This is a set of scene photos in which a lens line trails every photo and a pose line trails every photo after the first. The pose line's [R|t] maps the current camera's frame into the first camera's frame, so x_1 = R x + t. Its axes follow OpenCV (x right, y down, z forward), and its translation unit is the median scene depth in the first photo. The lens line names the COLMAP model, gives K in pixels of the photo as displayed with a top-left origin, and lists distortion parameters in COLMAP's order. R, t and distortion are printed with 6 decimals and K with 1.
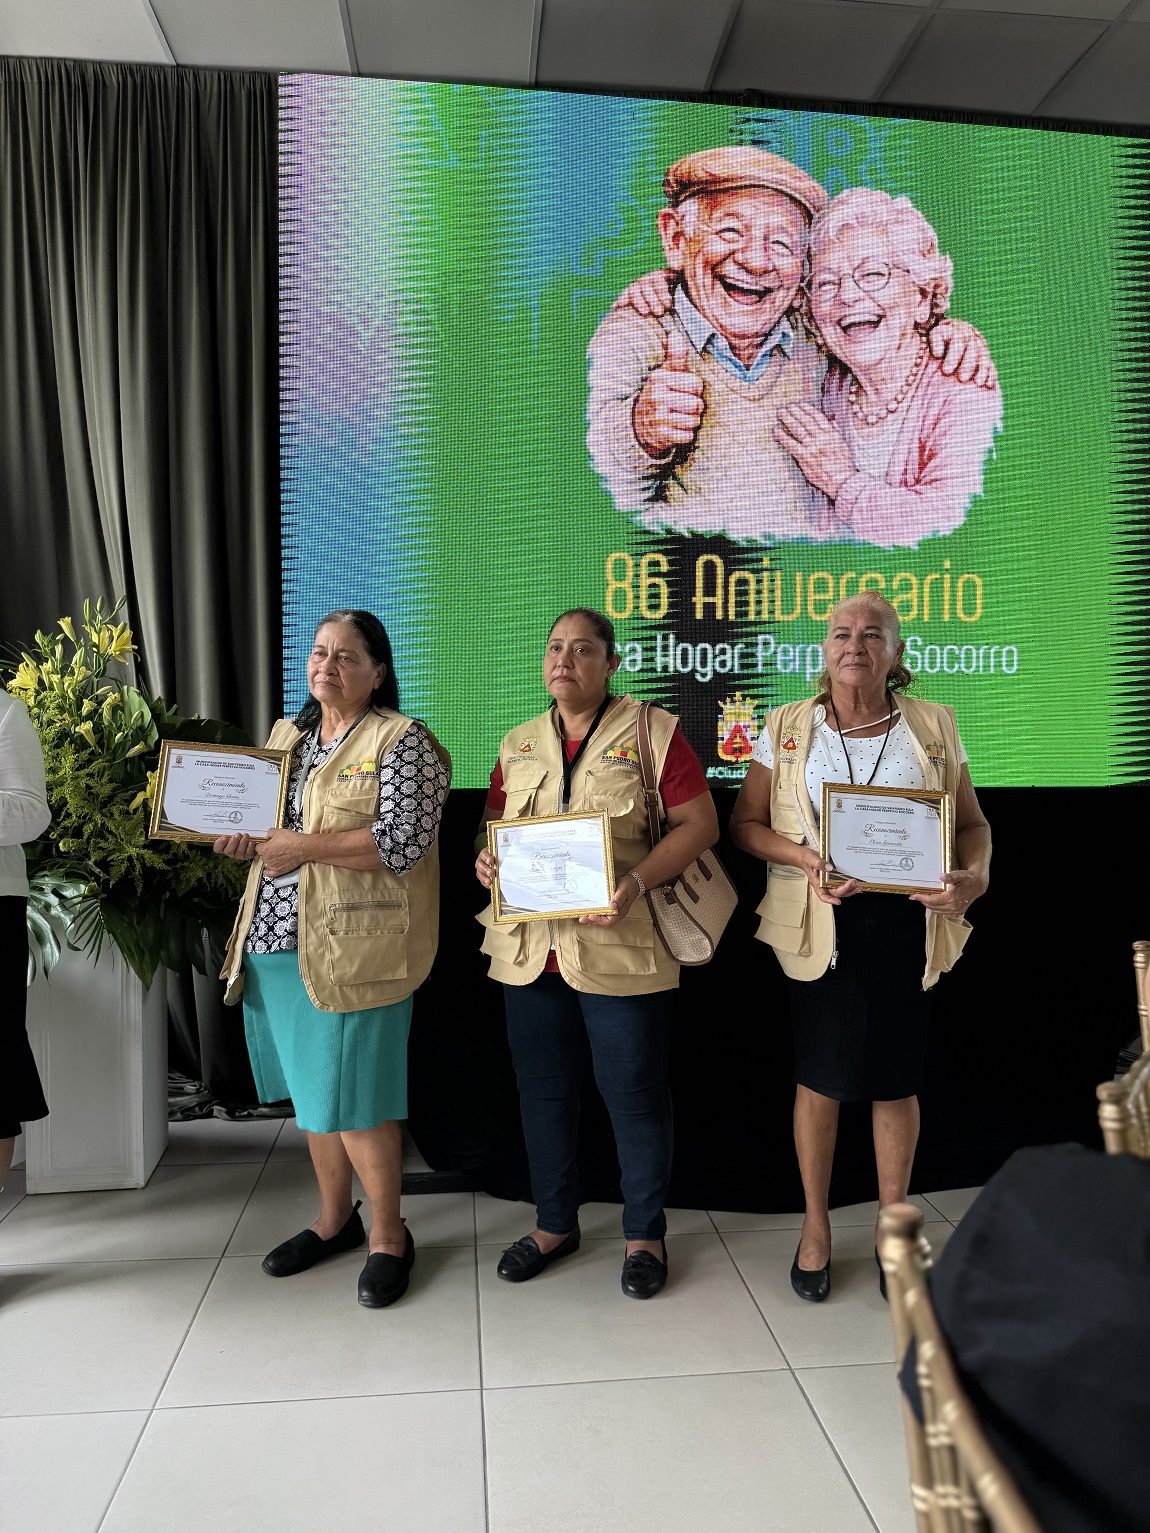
lens RADIAL K [[1100.5, 0, 570.9], [0, 1100.5, 782.2], [0, 0, 1]] dist [0.062377, -0.092224]
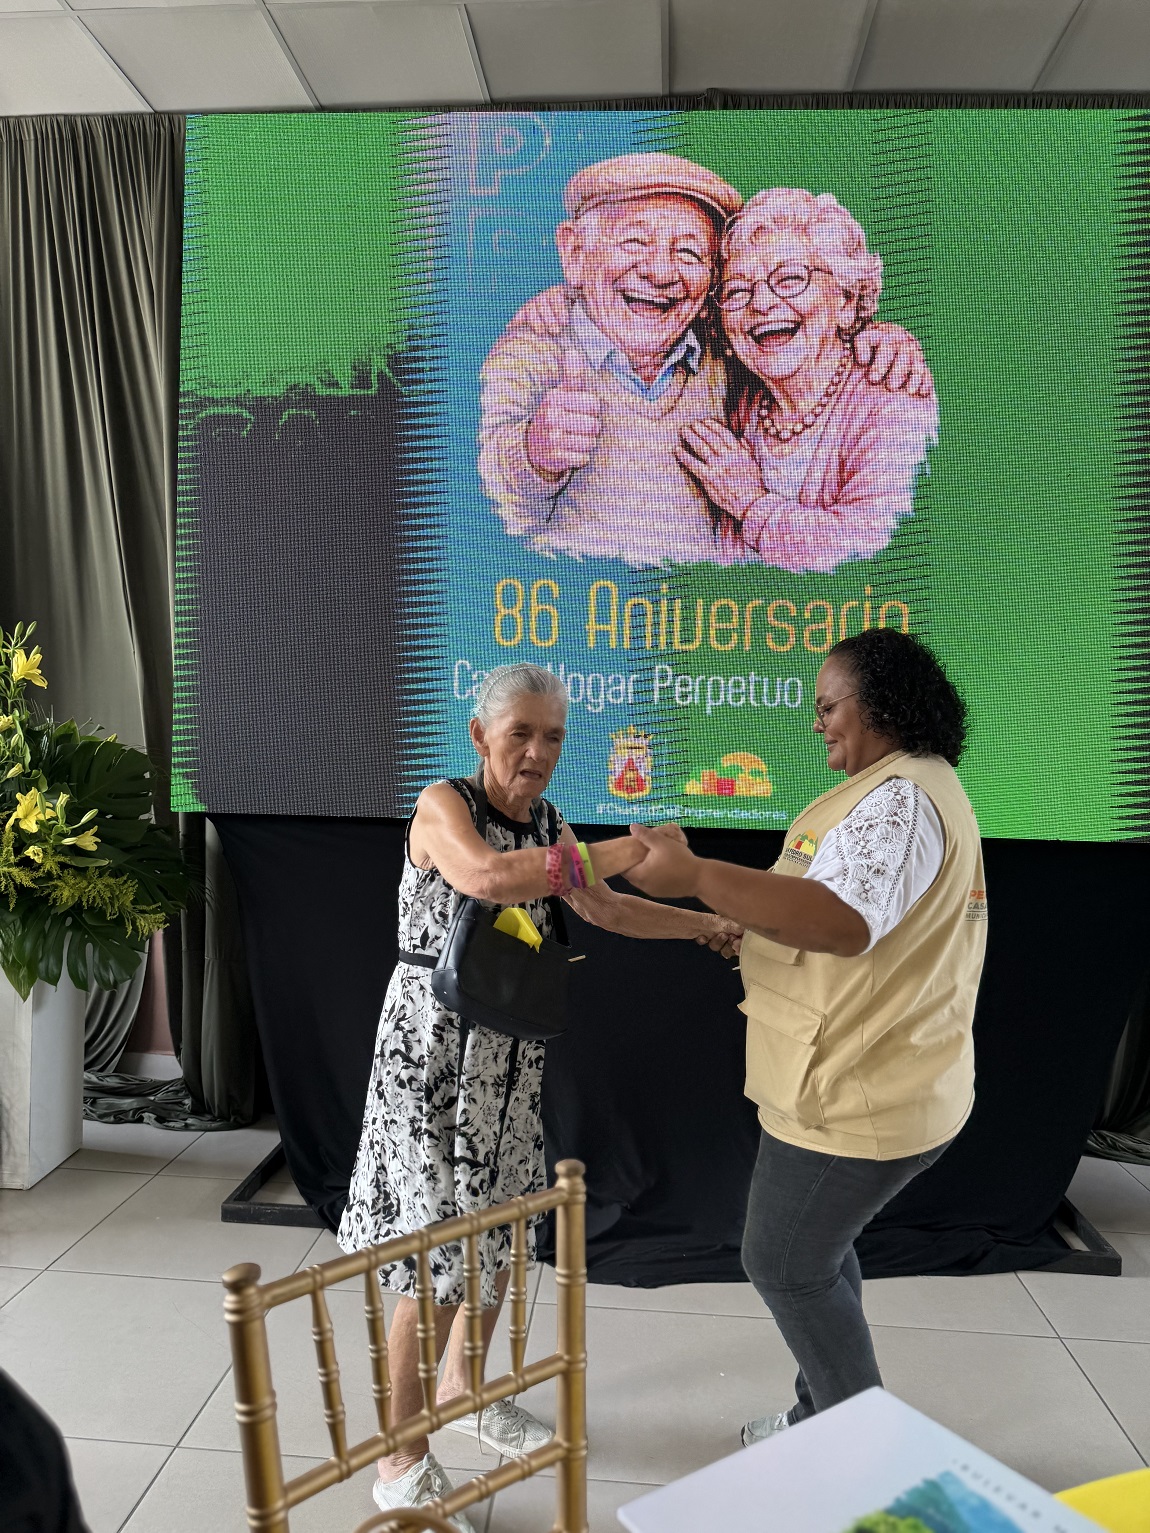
lens RADIAL K [[1100.5, 0, 570.9], [0, 1100.5, 782.2], [0, 0, 1]] dist [0.062377, -0.092224]
pose [[0.981497, 0.030321, -0.189063, 0.280432], [-0.031690, 0.999489, -0.004219, -0.027135], [0.188838, 0.010132, 0.981956, 0.059637]]
